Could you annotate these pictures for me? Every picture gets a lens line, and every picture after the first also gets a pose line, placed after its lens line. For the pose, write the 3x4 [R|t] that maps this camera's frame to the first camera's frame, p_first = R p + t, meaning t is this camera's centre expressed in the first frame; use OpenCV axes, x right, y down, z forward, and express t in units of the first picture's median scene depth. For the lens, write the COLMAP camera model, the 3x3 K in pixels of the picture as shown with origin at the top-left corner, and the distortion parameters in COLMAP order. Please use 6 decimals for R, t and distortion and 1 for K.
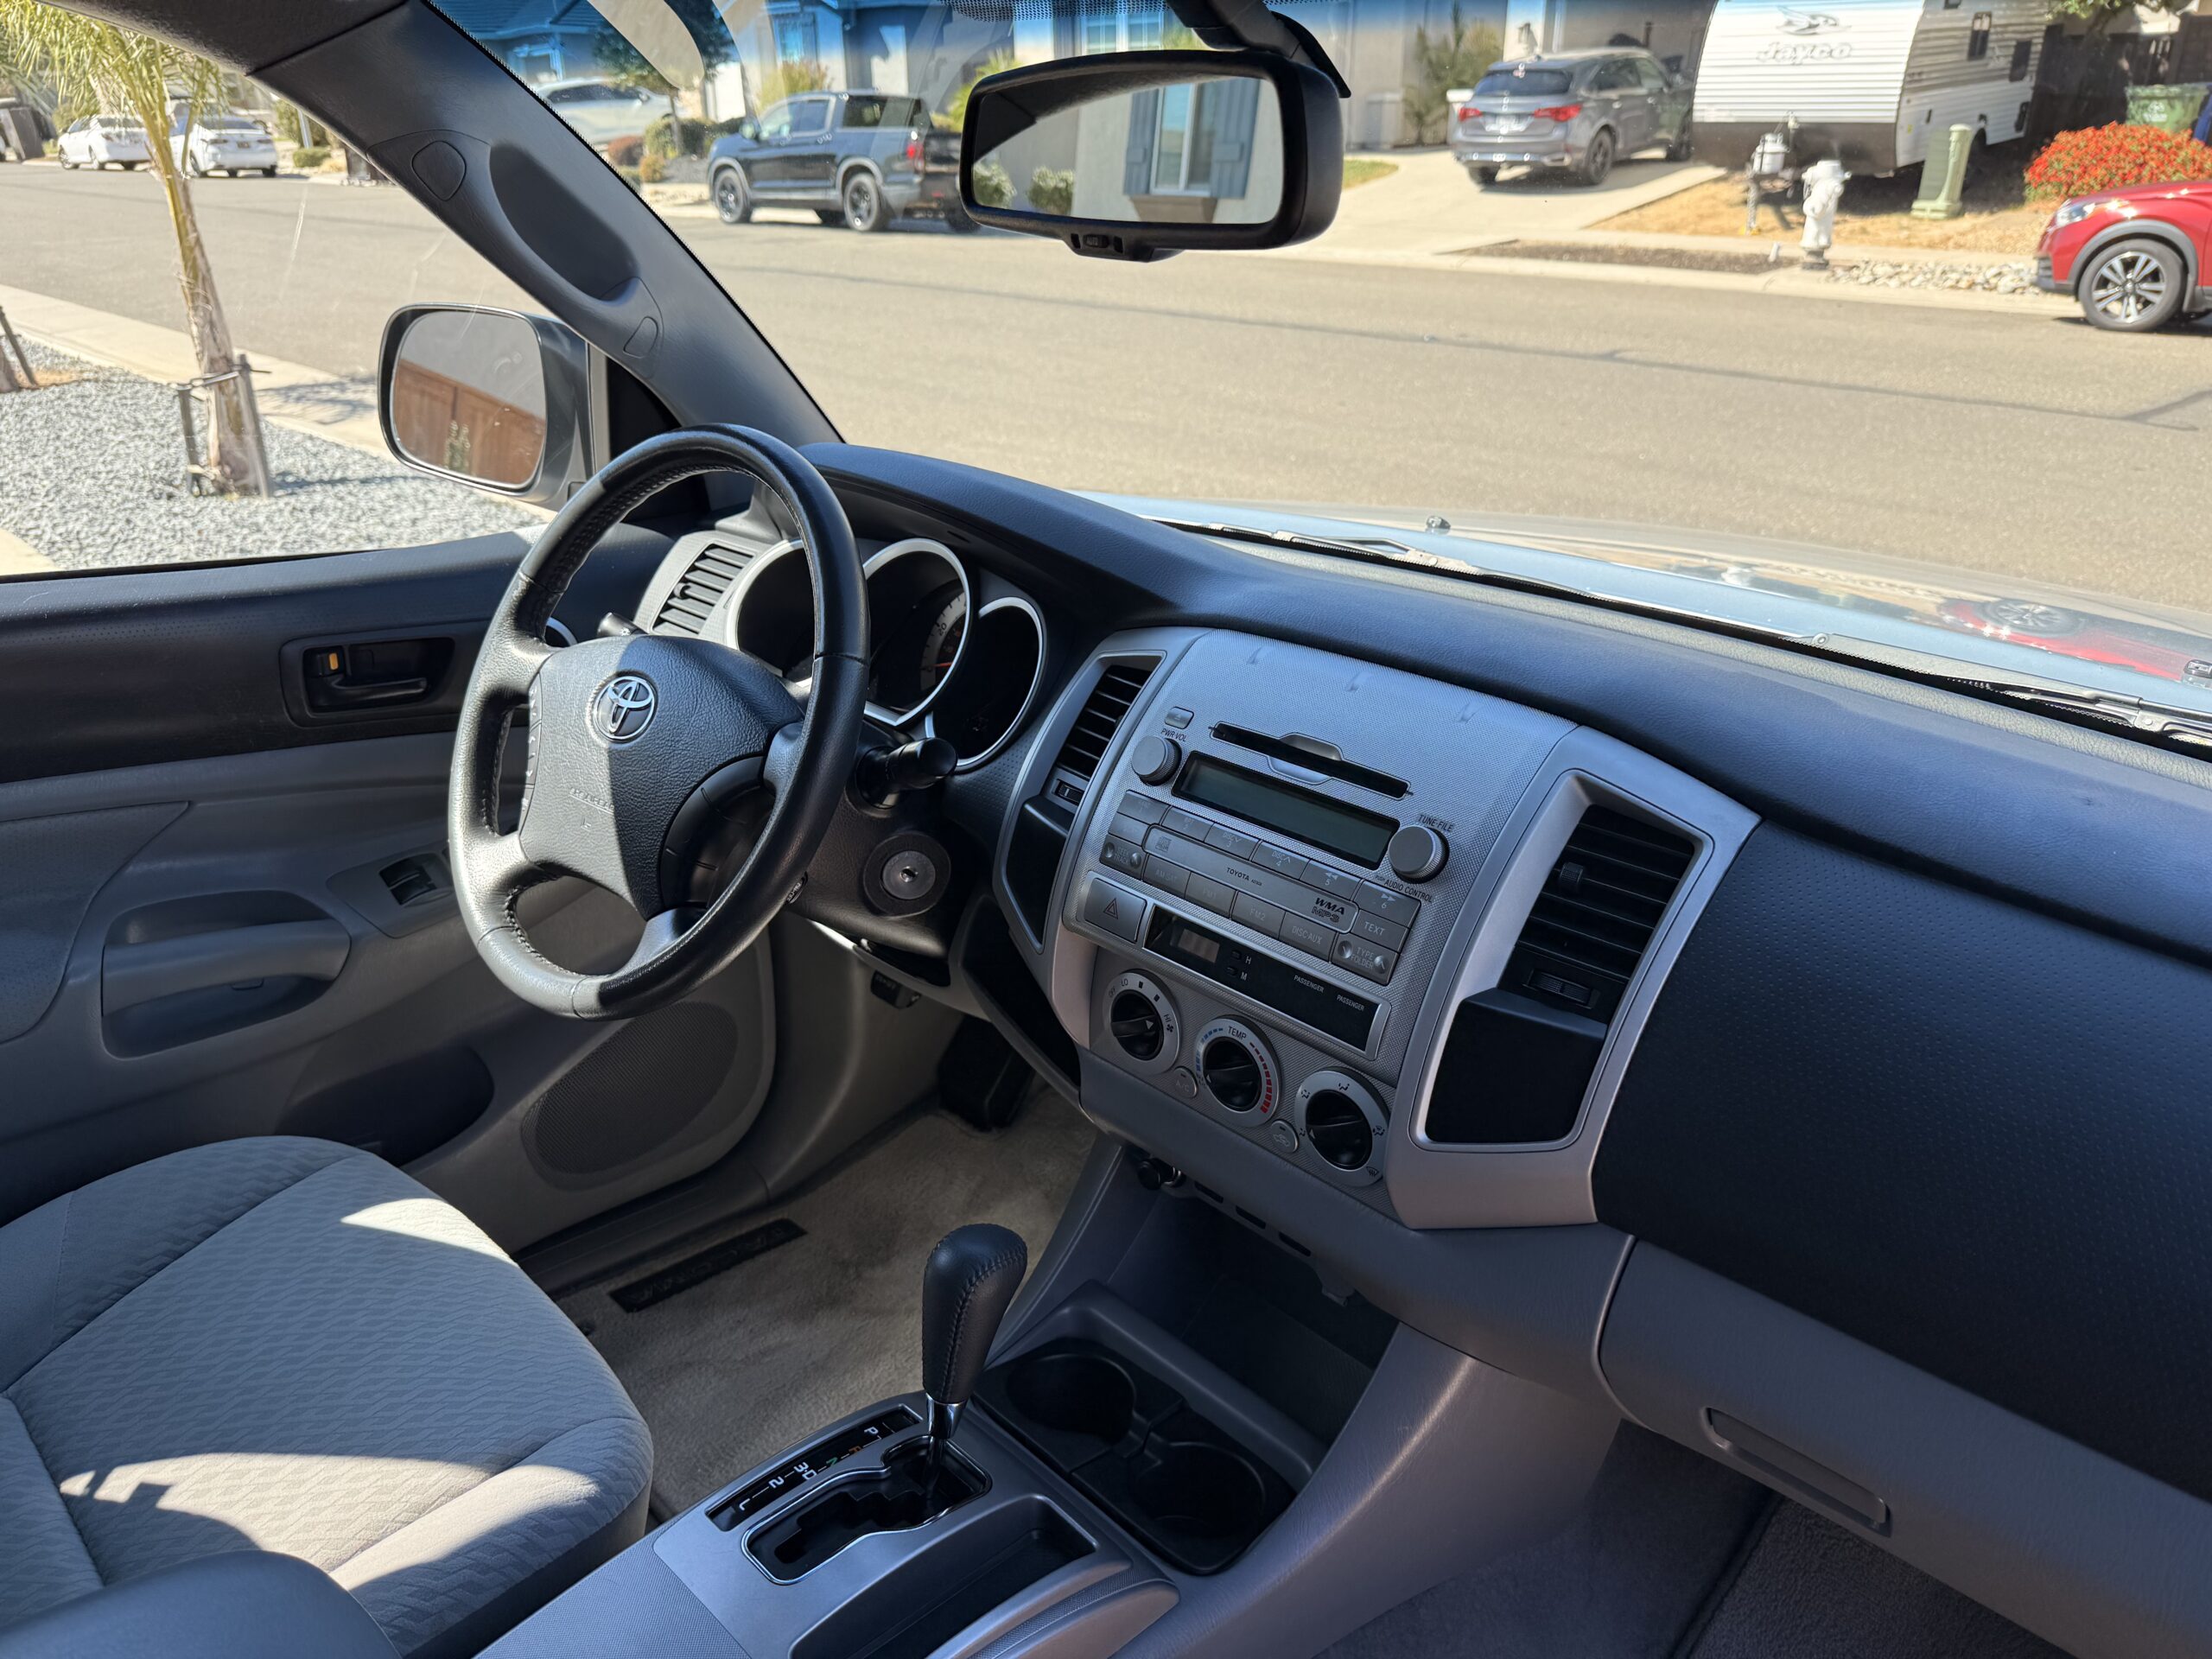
lens RADIAL K [[1548.5, 0, 1089.3], [0, 1548.5, 856.8], [0, 0, 1]] dist [-0.004264, -0.005825]
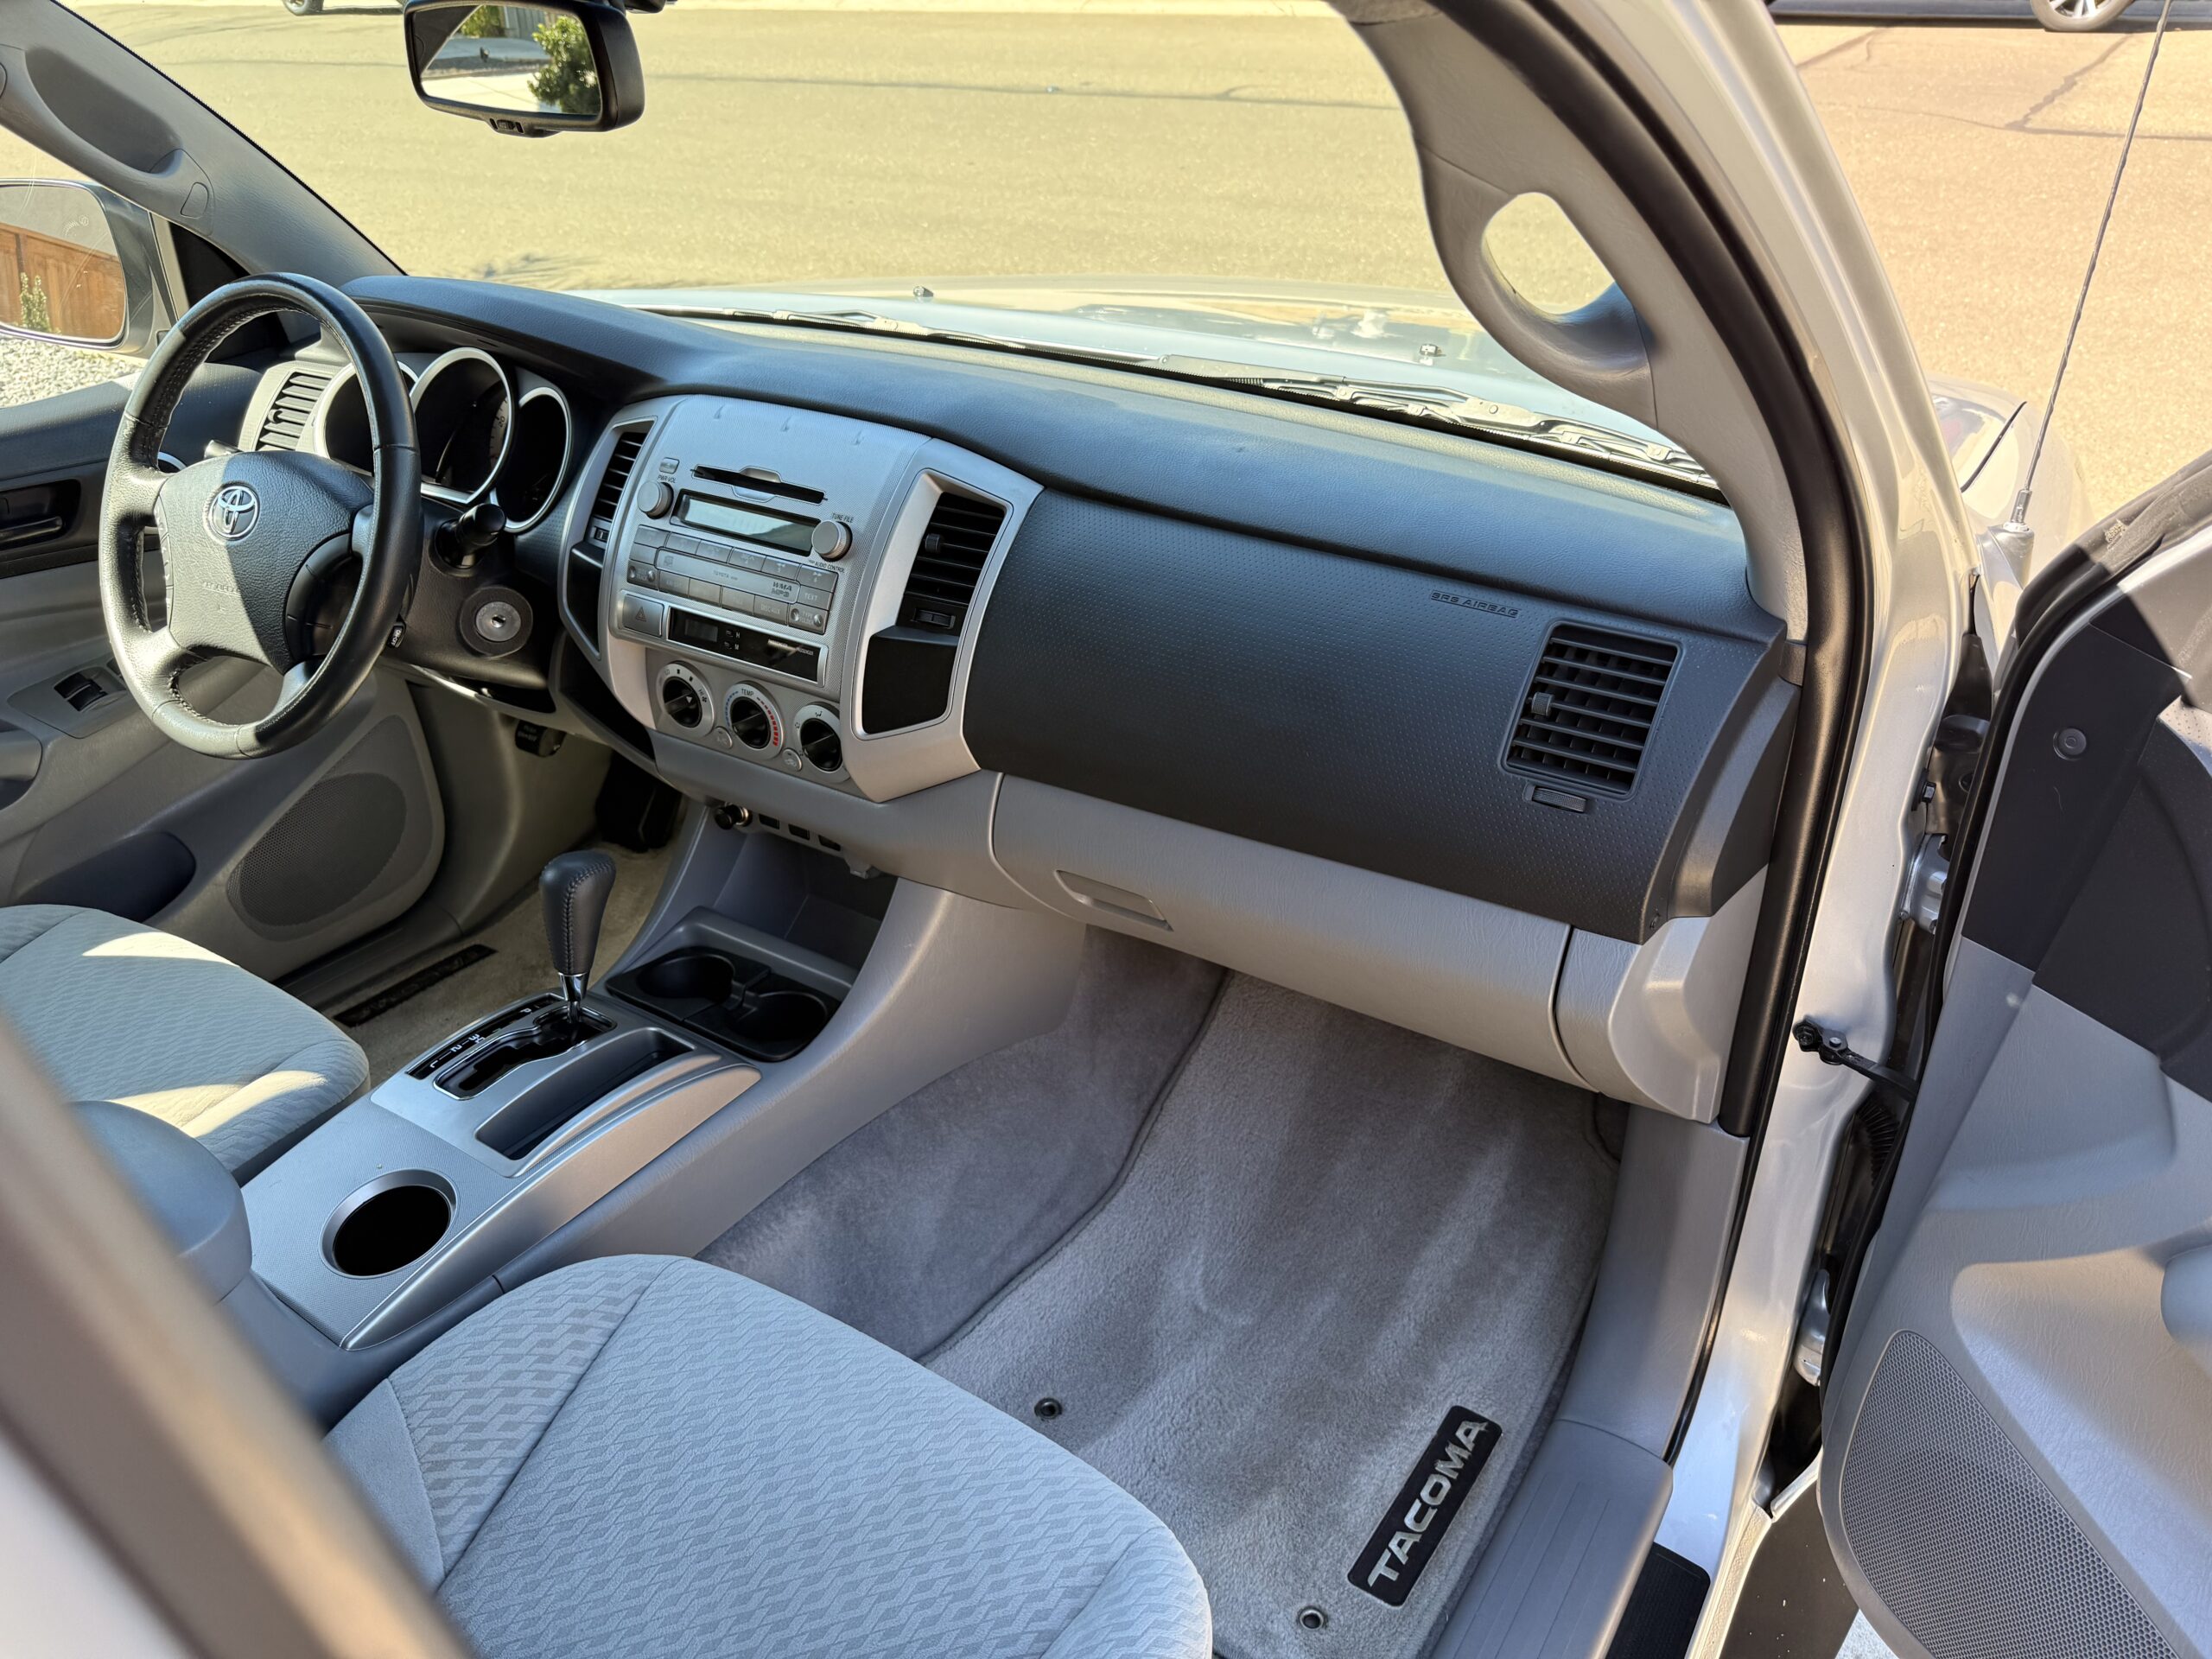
lens RADIAL K [[1548.5, 0, 1089.6], [0, 1548.5, 834.2], [0, 0, 1]] dist [-0.004264, -0.005825]
pose [[0.976007, -0.150540, 0.157315, 0.127475], [0.129934, 0.982428, 0.133985, 0.074921], [-0.174721, -0.110330, 0.978417, -0.347379]]
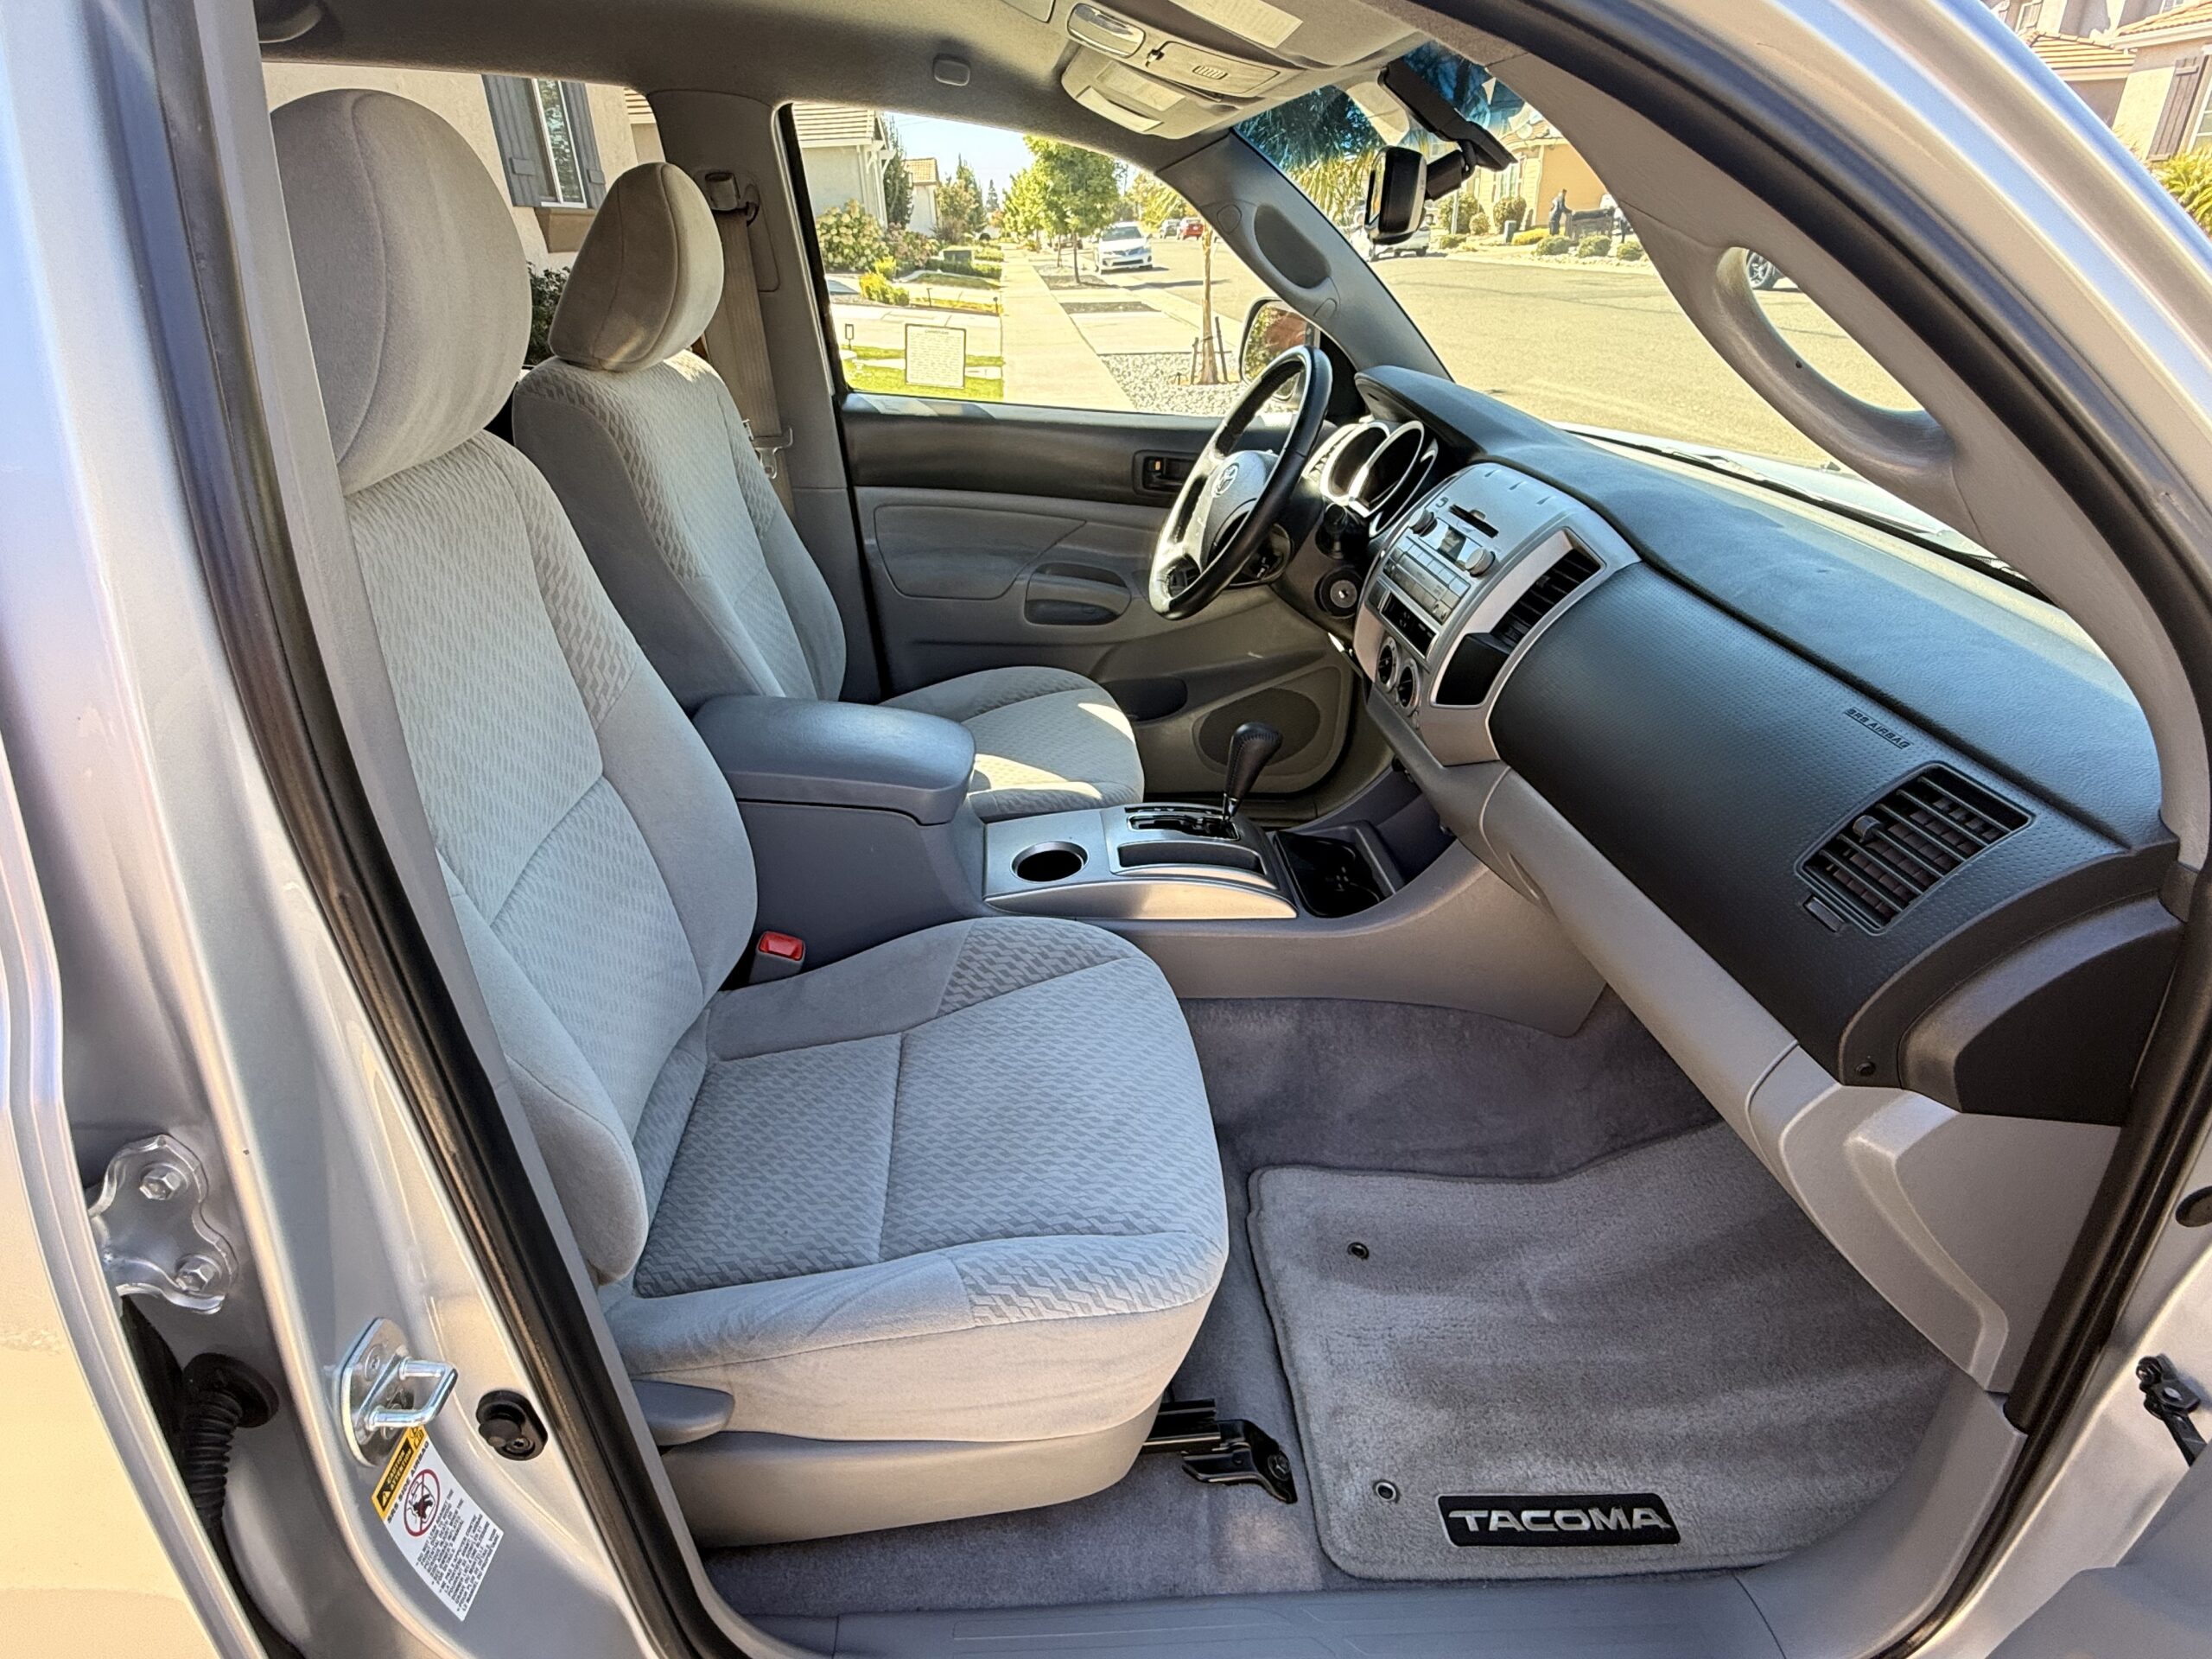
lens RADIAL K [[1150.8, 0, 1114.5], [0, 1150.8, 859.8], [0, 0, 1]] dist [-0.023598, 0.001538]
pose [[0.767928, 0.293938, -0.569111, 0.560754], [-0.251711, 0.955495, 0.153855, 0.176708], [0.589006, 0.025102, 0.807739, -0.303307]]
